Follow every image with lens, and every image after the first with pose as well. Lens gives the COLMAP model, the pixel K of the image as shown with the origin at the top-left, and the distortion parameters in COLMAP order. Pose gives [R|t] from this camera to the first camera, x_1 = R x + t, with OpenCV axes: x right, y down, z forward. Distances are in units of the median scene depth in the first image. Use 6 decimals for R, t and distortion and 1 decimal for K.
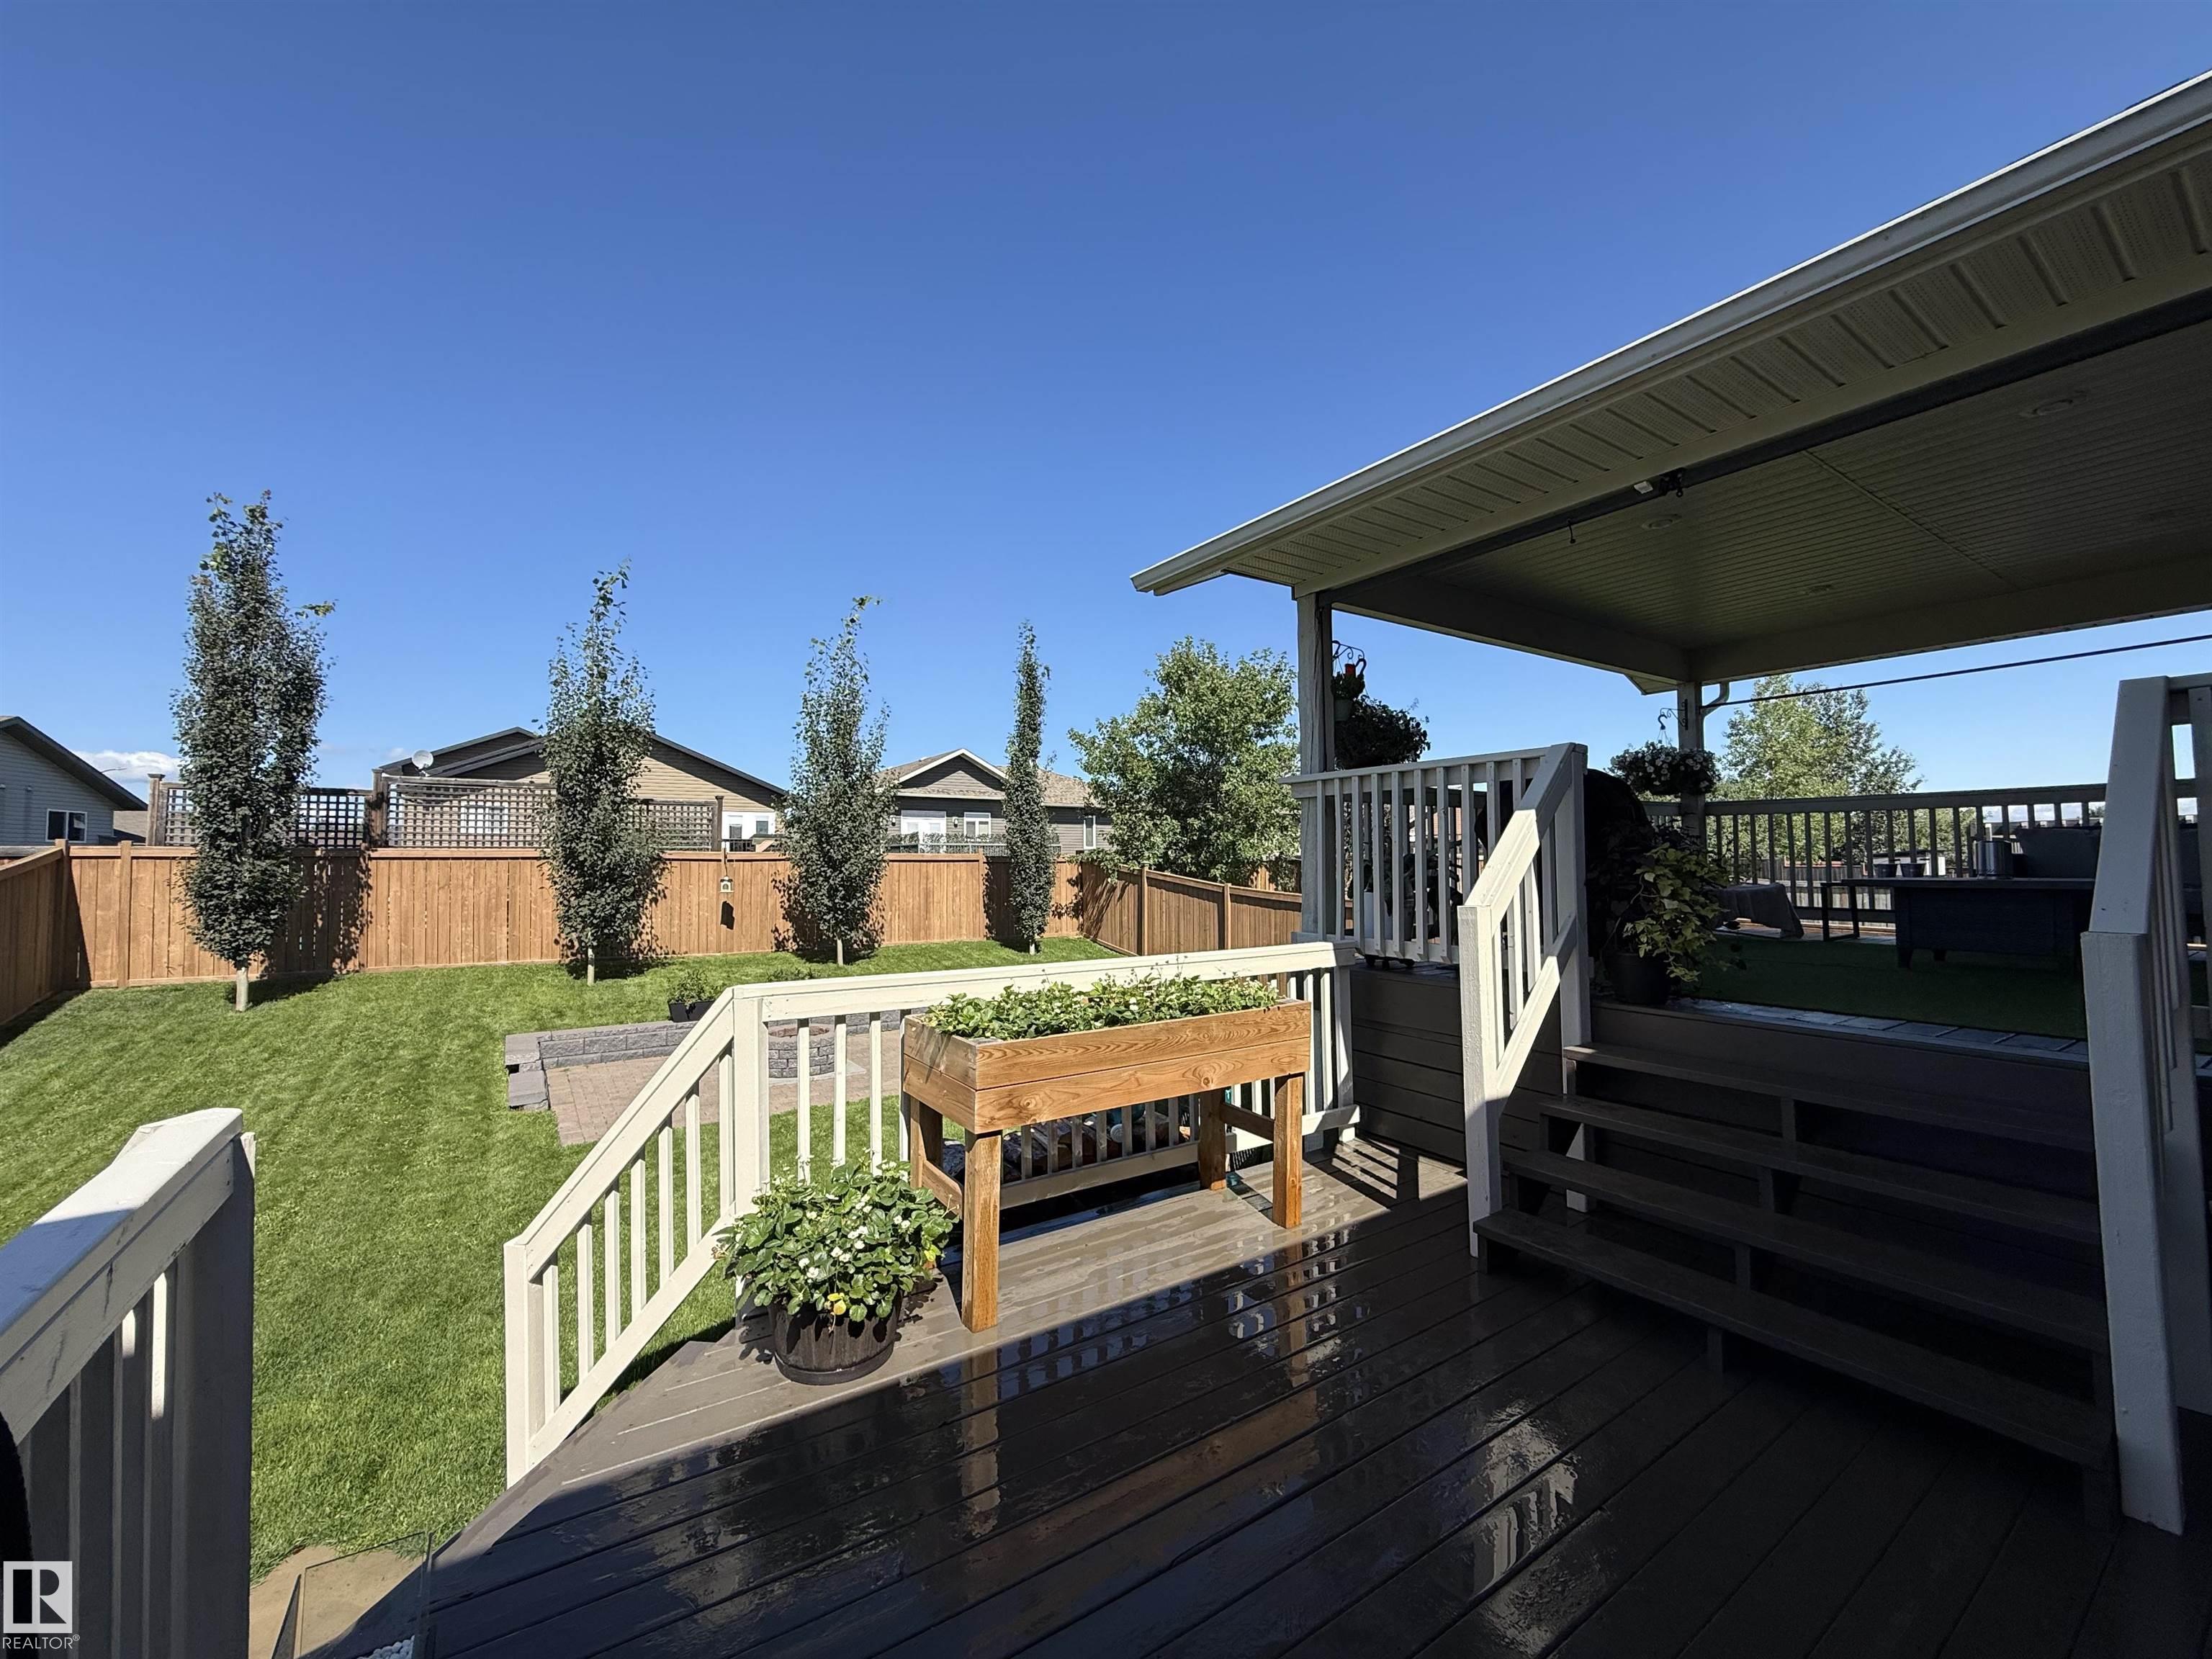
lens RADIAL K [[878.7, 0, 1117.4], [0, 878.7, 832.1], [0, 0, 1]] dist [-0.001171, 0.003173]
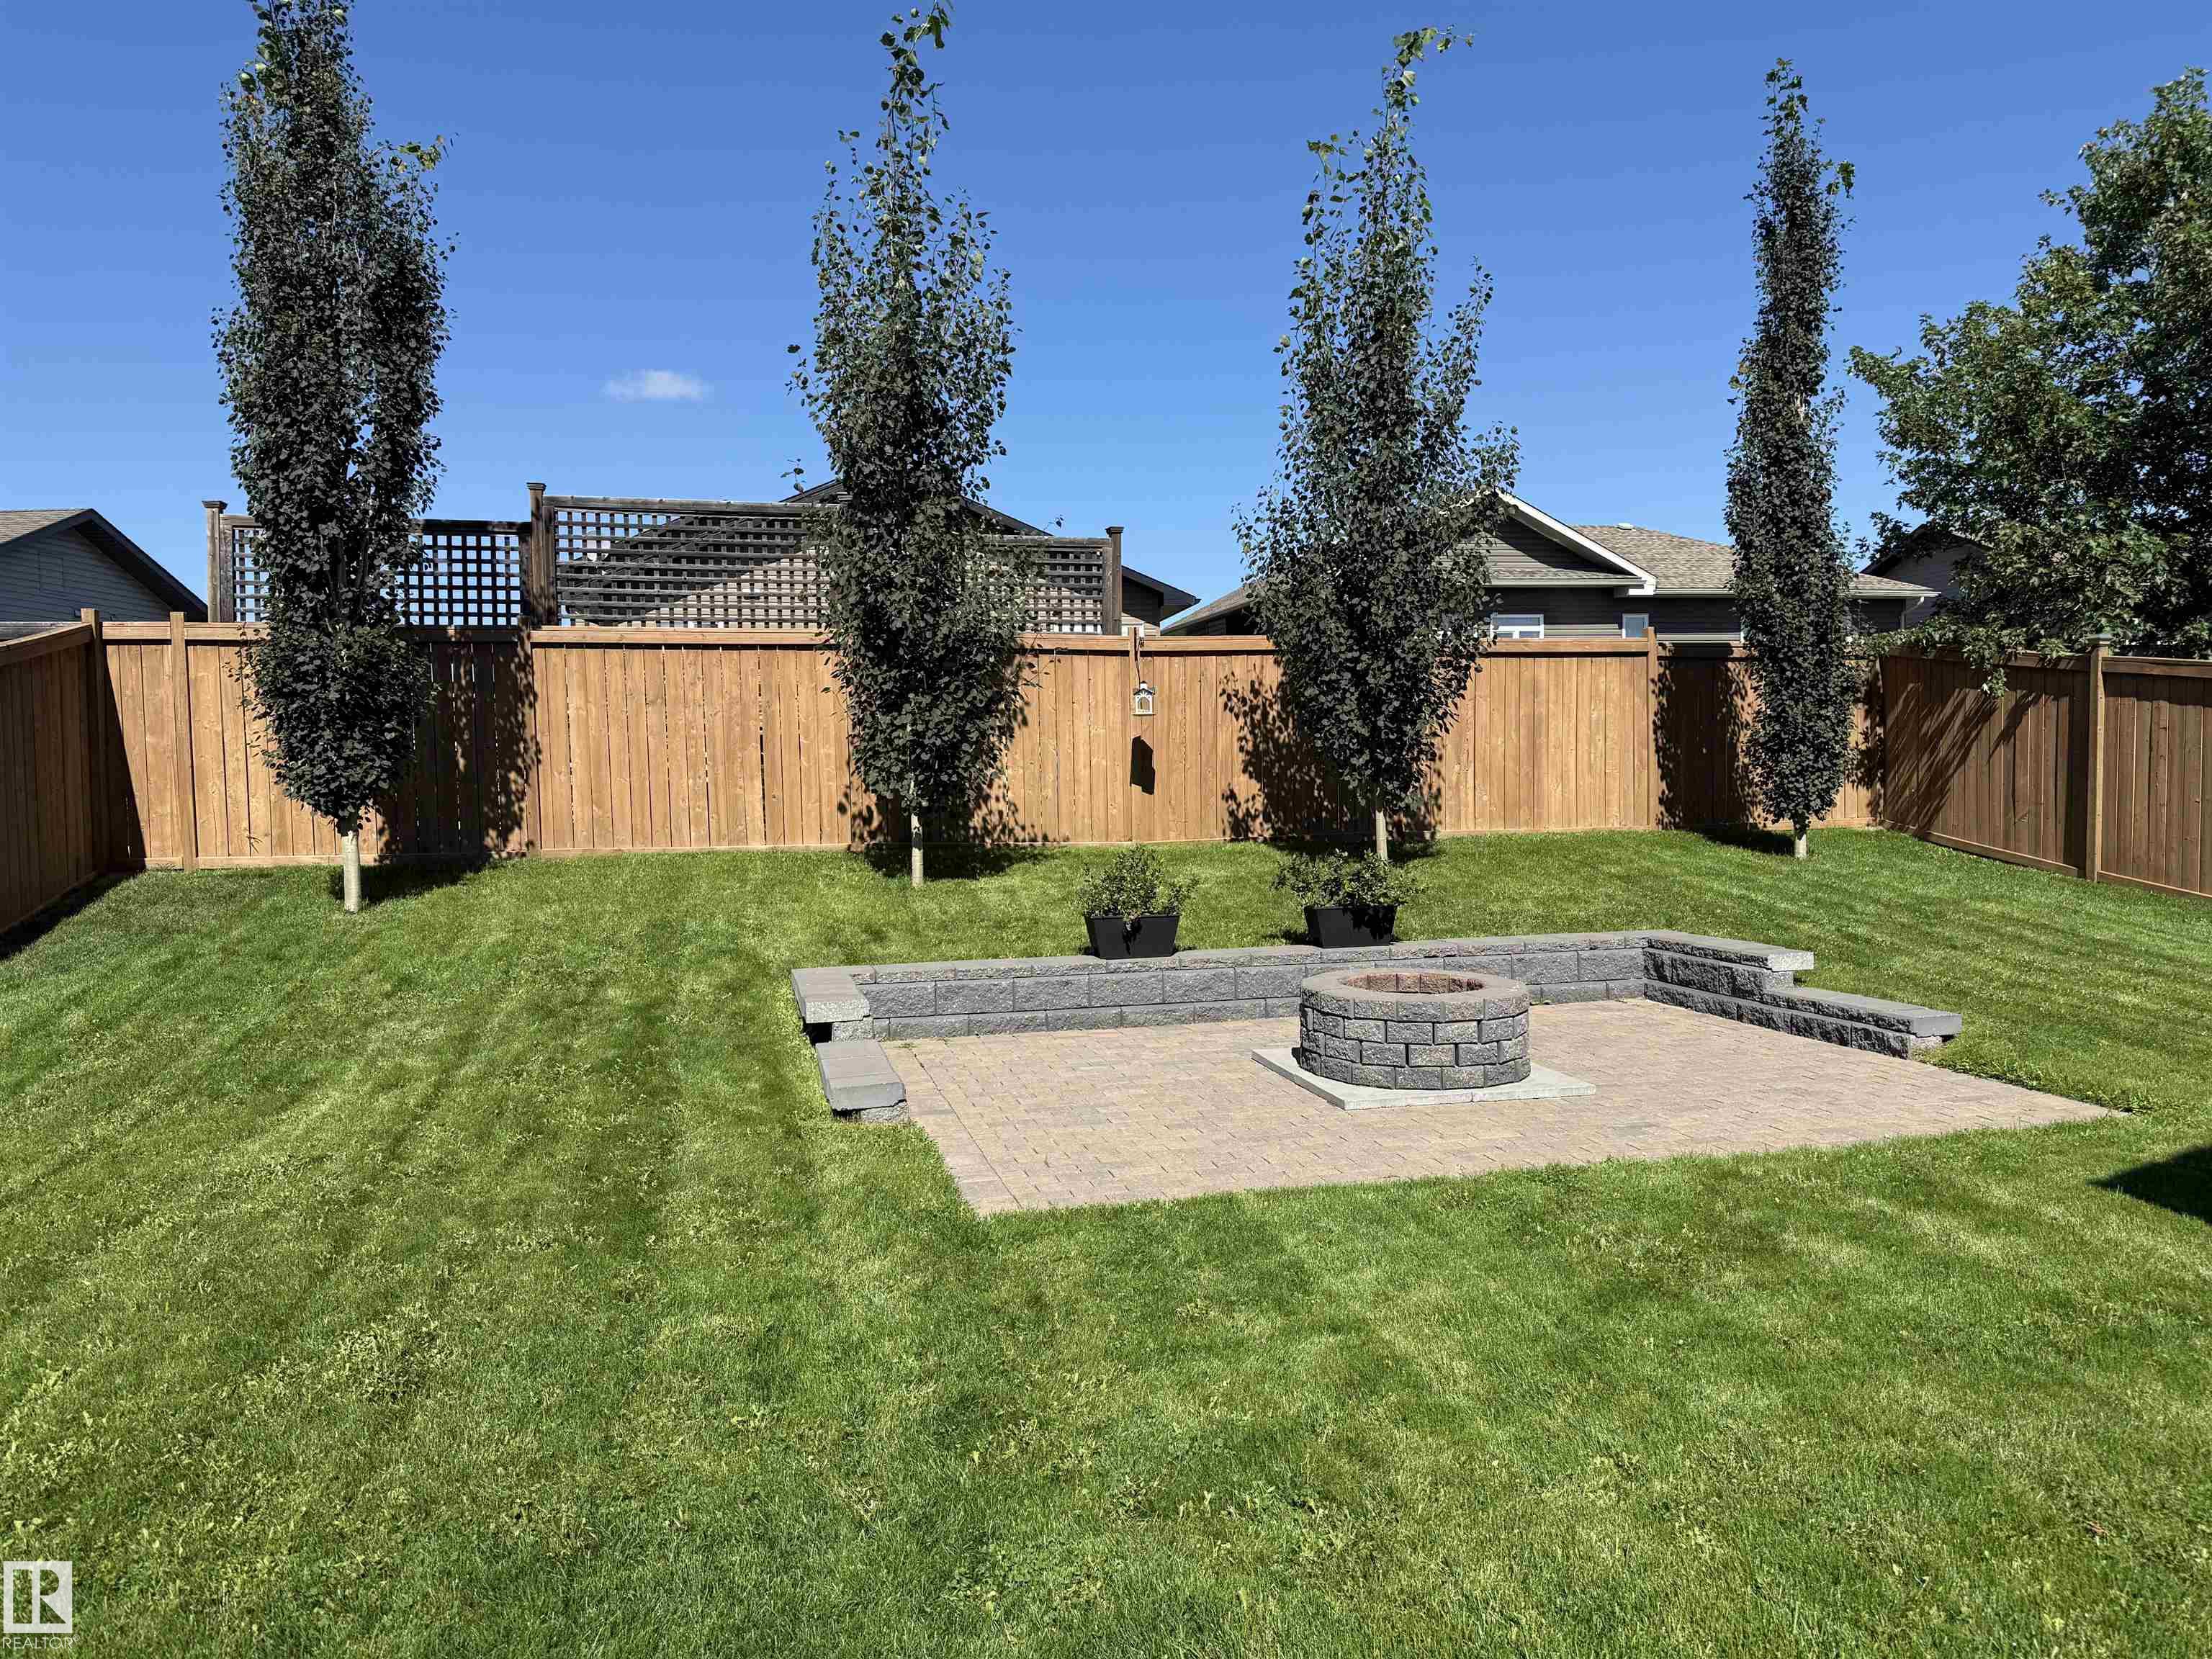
lens RADIAL K [[1556.8, 0, 1127.7], [0, 1556.8, 827.6], [0, 0, 1]] dist [0.068728, -0.052735]
pose [[0.942278, 0.003406, -0.334815, -0.220863], [0.022628, 0.997015, 0.073824, 0.088422], [0.334067, -0.077139, 0.939388, 0.250104]]
